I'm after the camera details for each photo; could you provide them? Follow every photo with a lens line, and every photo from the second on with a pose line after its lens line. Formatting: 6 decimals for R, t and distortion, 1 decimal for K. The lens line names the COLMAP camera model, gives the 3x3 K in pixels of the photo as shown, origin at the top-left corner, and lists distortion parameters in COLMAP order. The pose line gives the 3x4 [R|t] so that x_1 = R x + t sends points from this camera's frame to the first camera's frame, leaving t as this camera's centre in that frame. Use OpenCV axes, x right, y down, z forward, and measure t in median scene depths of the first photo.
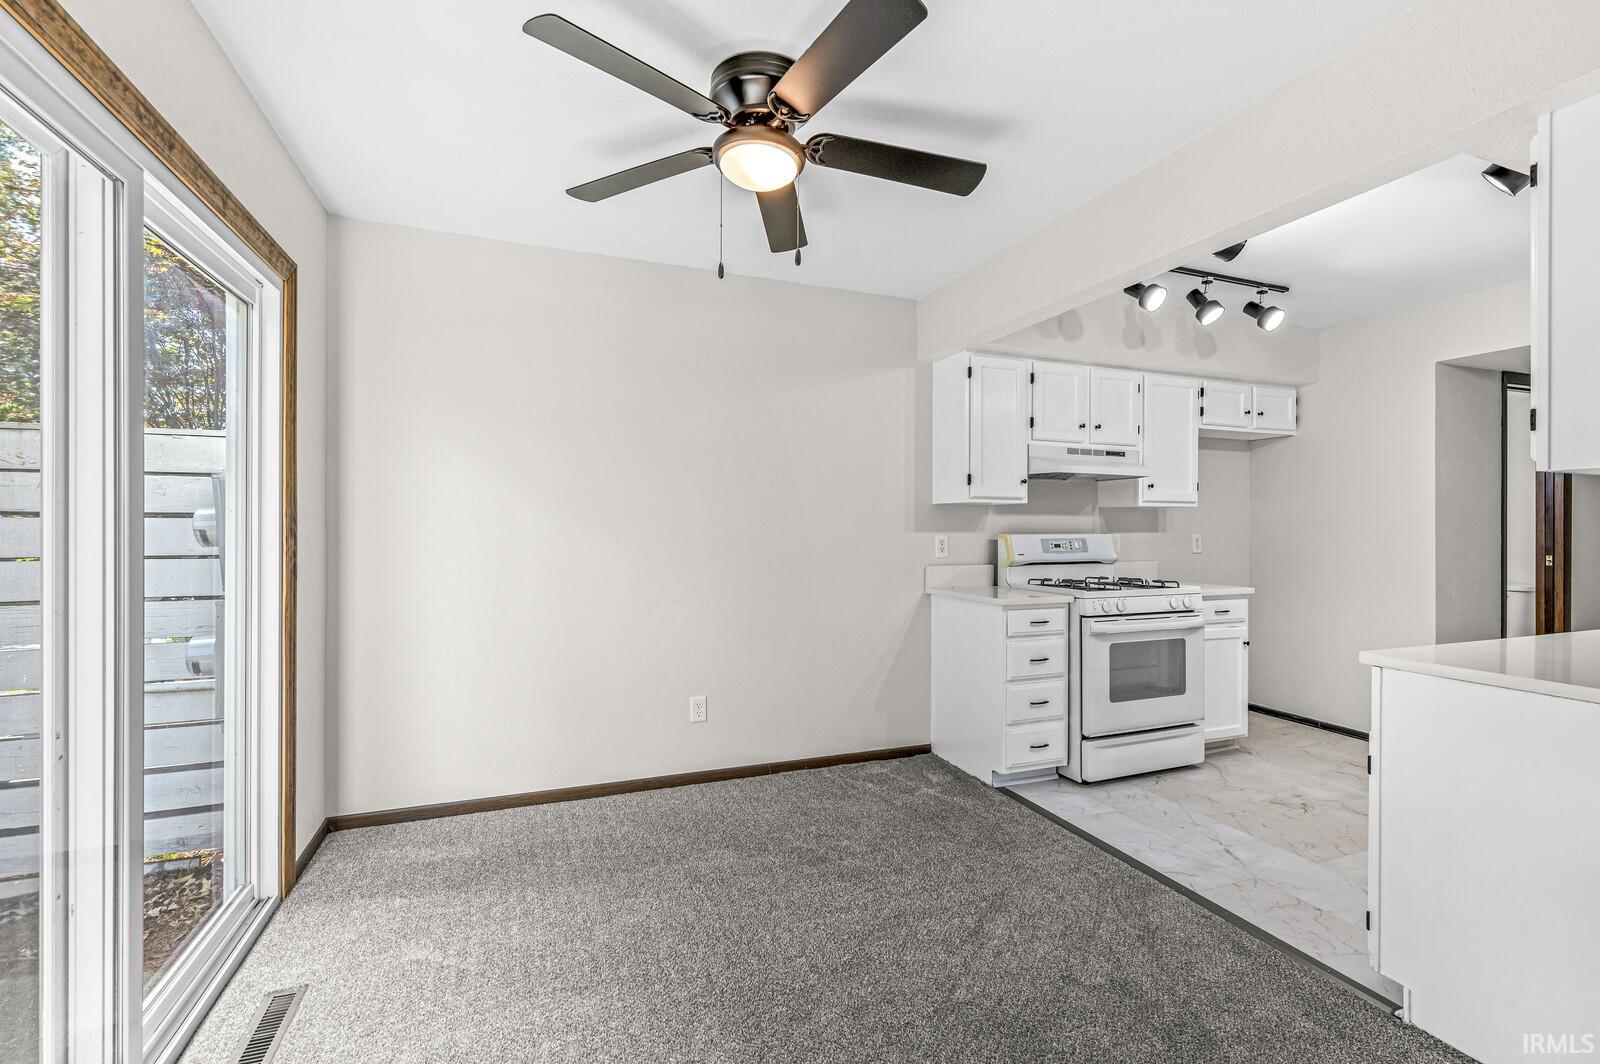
lens RADIAL K [[704.9, 0, 802.8], [0, 704.9, 526.8], [0, 0, 1]] dist [0.003160, -0.000576]
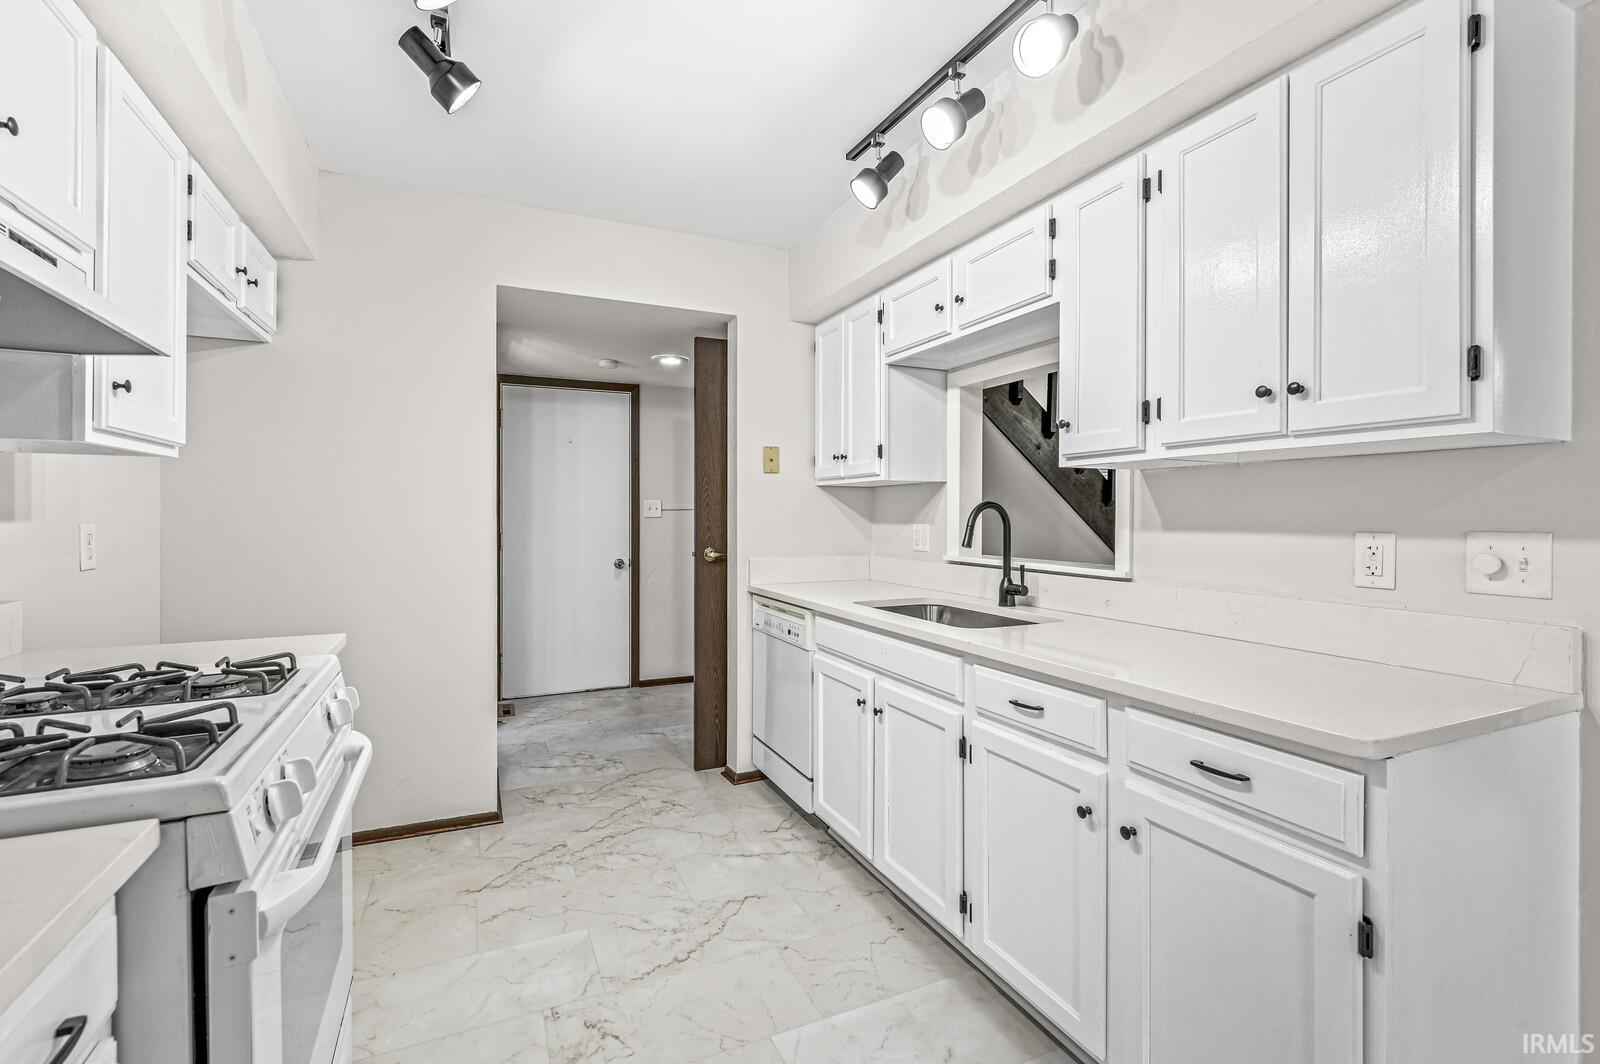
lens RADIAL K [[704.9, 0, 811.1], [0, 704.9, 519.7], [0, 0, 1]] dist [0.003160, -0.000576]
pose [[-0.055823, -0.010648, 0.998384, 0.142883], [-0.001997, 0.999942, 0.010553, 0.002562], [-0.998439, -0.001404, -0.055841, 0.732155]]
